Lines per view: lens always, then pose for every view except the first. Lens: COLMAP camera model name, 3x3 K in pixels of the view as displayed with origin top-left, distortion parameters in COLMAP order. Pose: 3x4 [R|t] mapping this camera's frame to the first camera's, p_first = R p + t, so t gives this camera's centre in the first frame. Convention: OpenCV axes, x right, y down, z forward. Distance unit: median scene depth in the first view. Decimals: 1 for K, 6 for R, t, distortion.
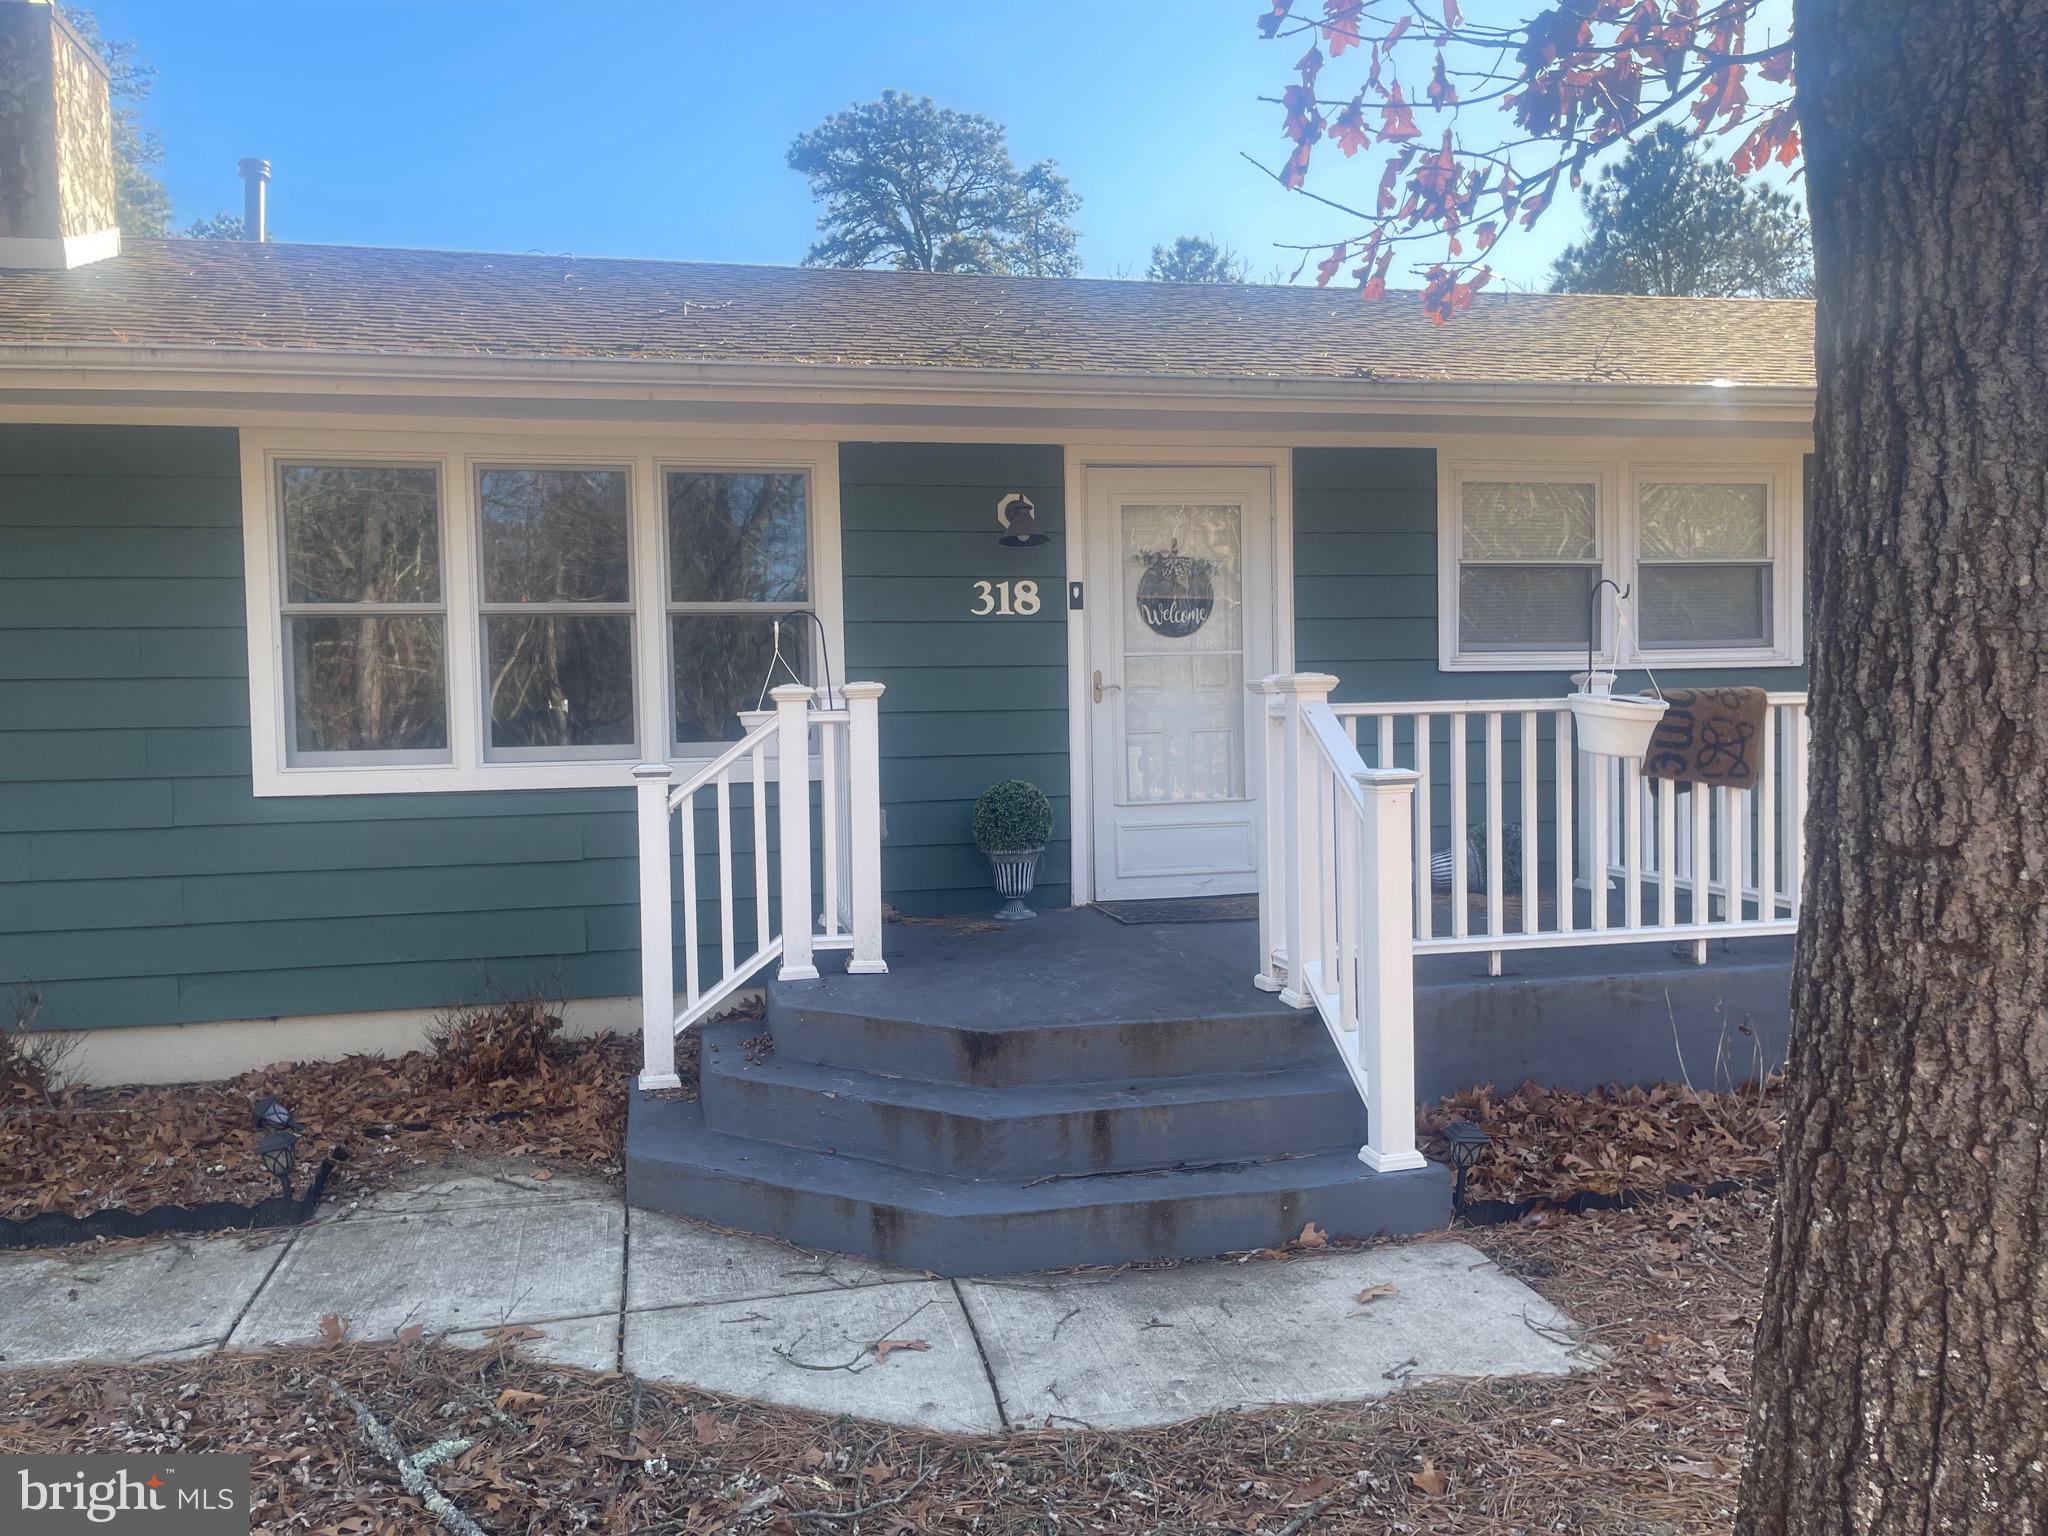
lens RADIAL K [[1506.6, 0, 1024.0], [0, 1506.6, 768.0], [0, 0, 1]] dist [0.024210, -0.028557]
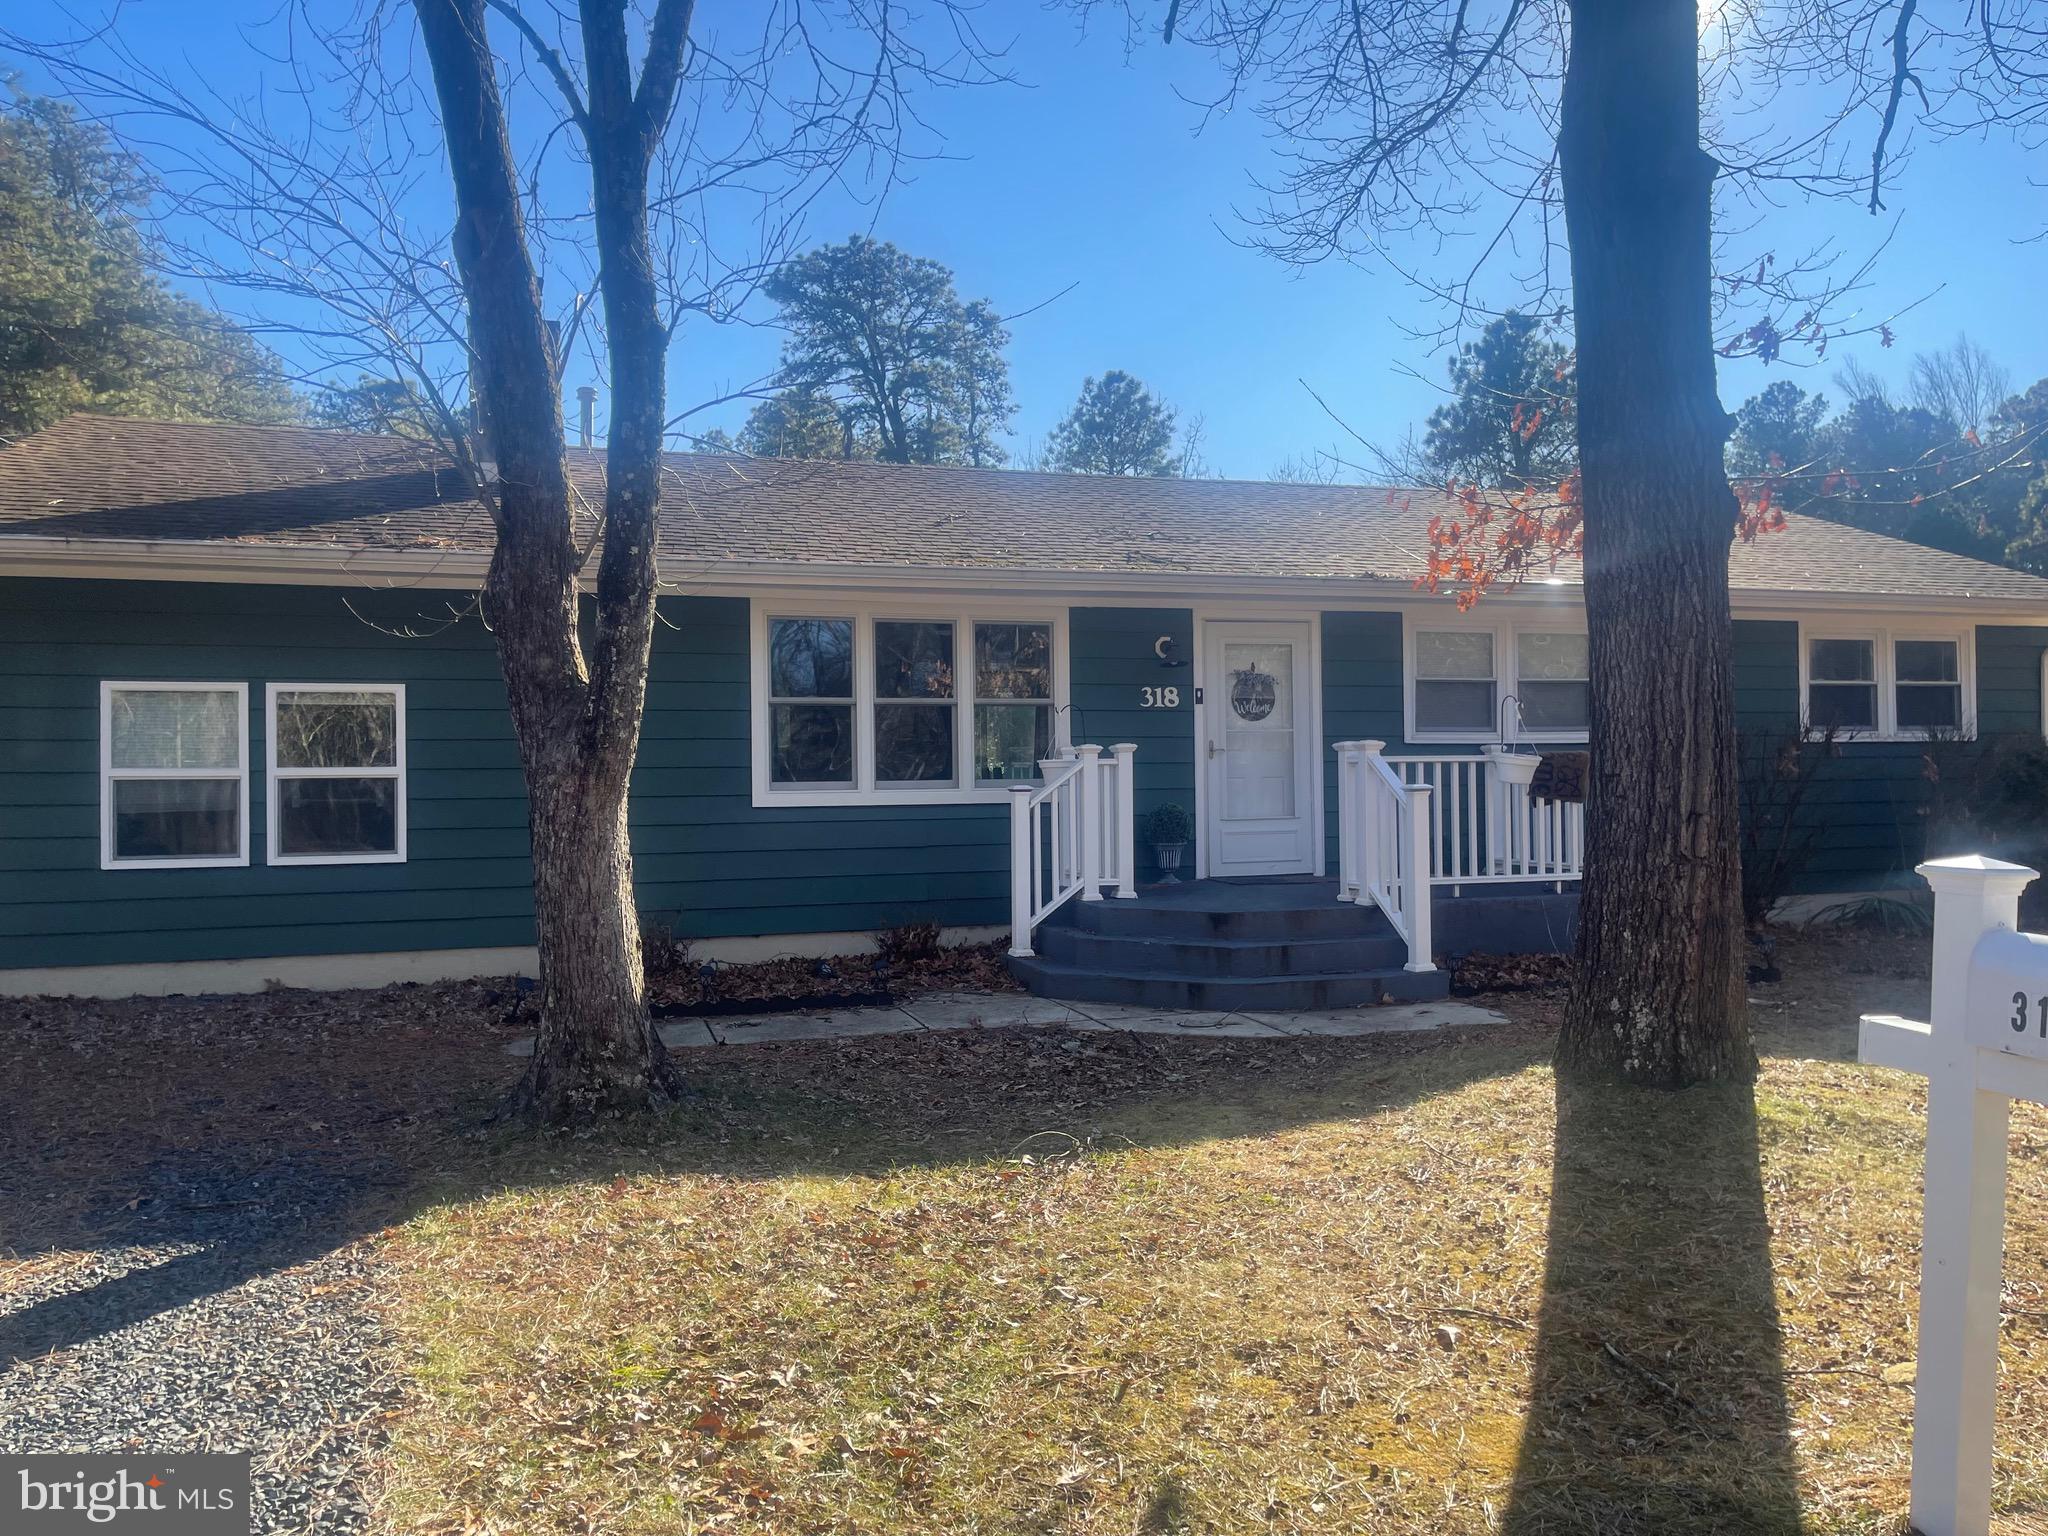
lens RADIAL K [[1535.4, 0, 1020.6], [0, 1535.4, 767.7], [0, 0, 1]] dist [0.076617, -0.101601]
pose [[0.995674, 0.009917, 0.092385, -0.342629], [-0.004987, 0.998559, -0.053435, 0.063460], [-0.092782, 0.052743, 0.994289, -0.740746]]
